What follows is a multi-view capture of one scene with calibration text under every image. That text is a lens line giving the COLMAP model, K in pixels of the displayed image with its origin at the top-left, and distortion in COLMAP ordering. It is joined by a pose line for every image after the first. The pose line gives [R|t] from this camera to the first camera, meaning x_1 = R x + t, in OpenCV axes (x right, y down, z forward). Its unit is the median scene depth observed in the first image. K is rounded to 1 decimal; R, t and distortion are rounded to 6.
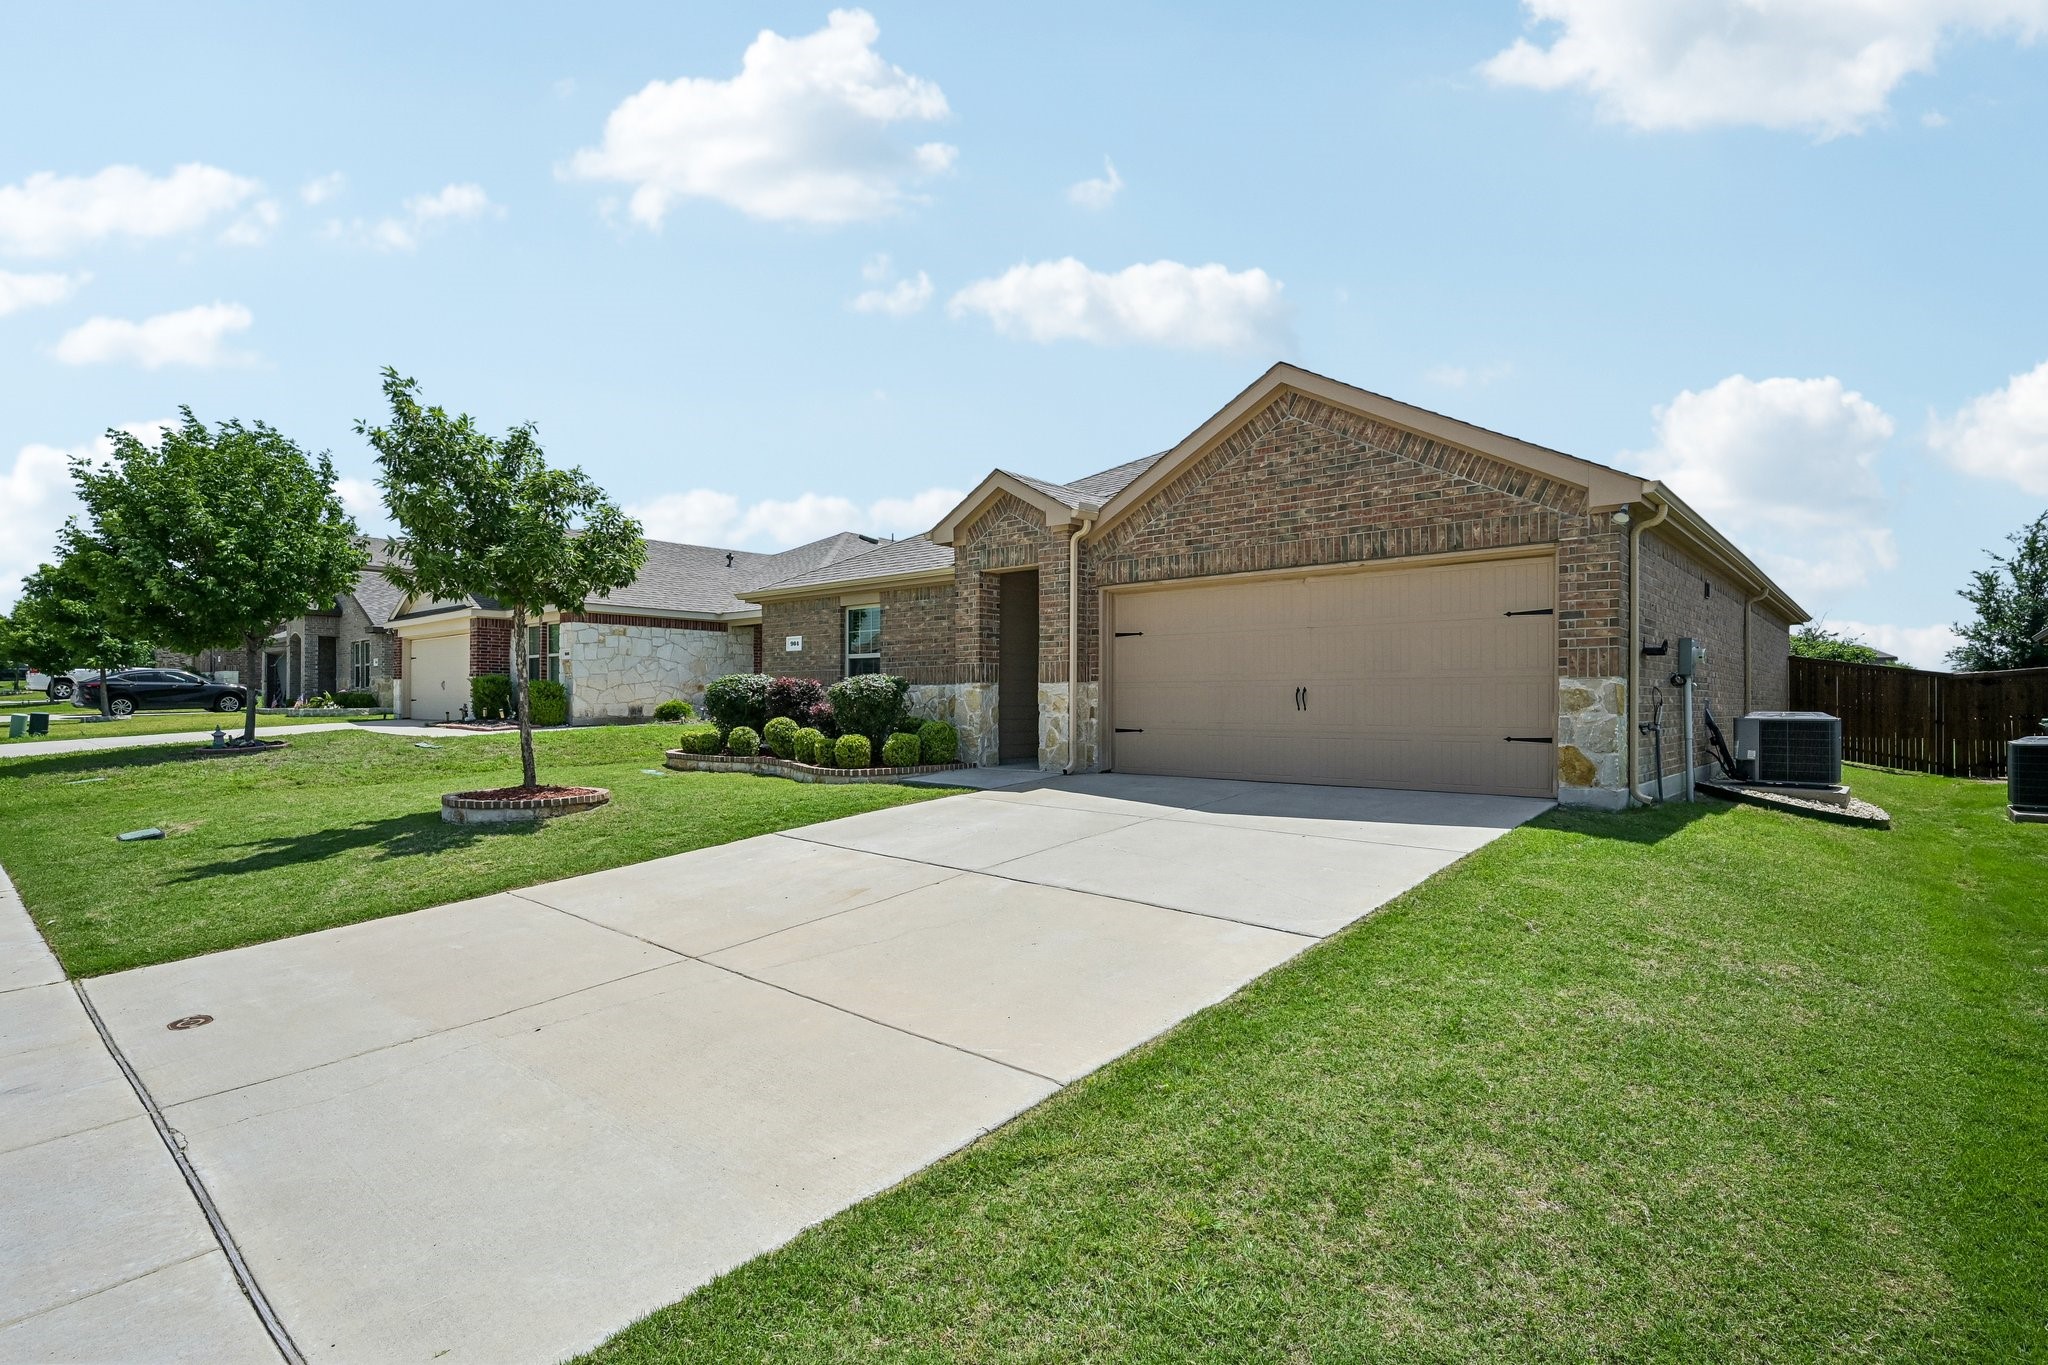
lens RADIAL K [[1014.3, 0, 1024.0], [0, 1014.3, 682.5], [0, 0, 1]] dist [0.000165, 0.000004]
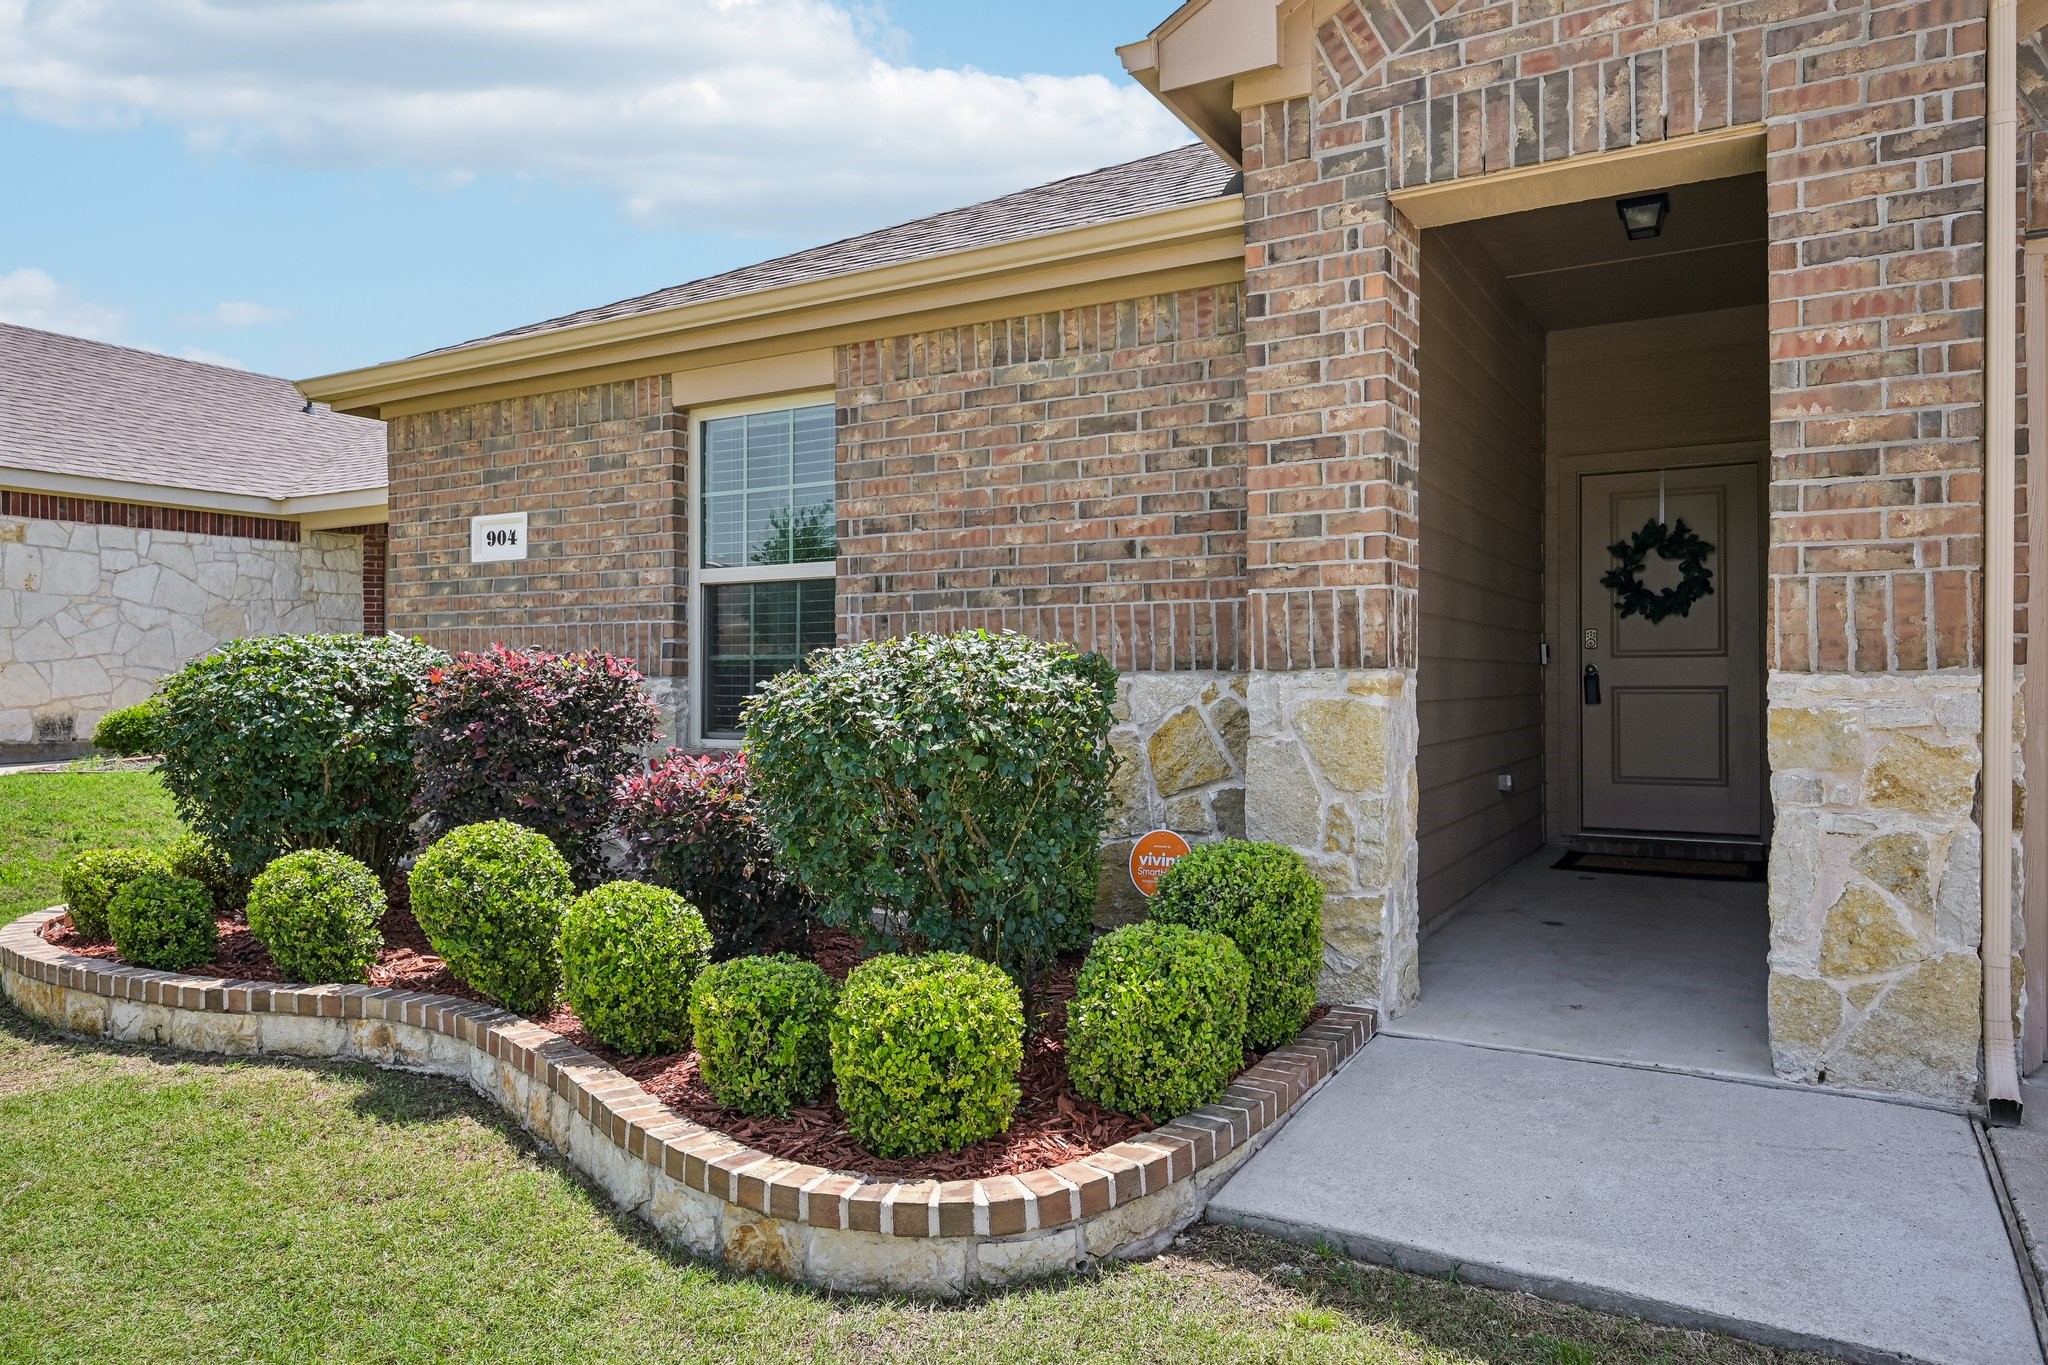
lens RADIAL K [[1318.6, 0, 1024.0], [0, 1318.6, 682.5], [0, 0, 1]] dist [-0.007702, -0.001610]
pose [[0.979747, -0.004117, 0.200197, -0.173517], [-0.000417, 0.999744, 0.022601, -0.003567], [-0.200239, -0.022226, 0.979495, 0.660551]]
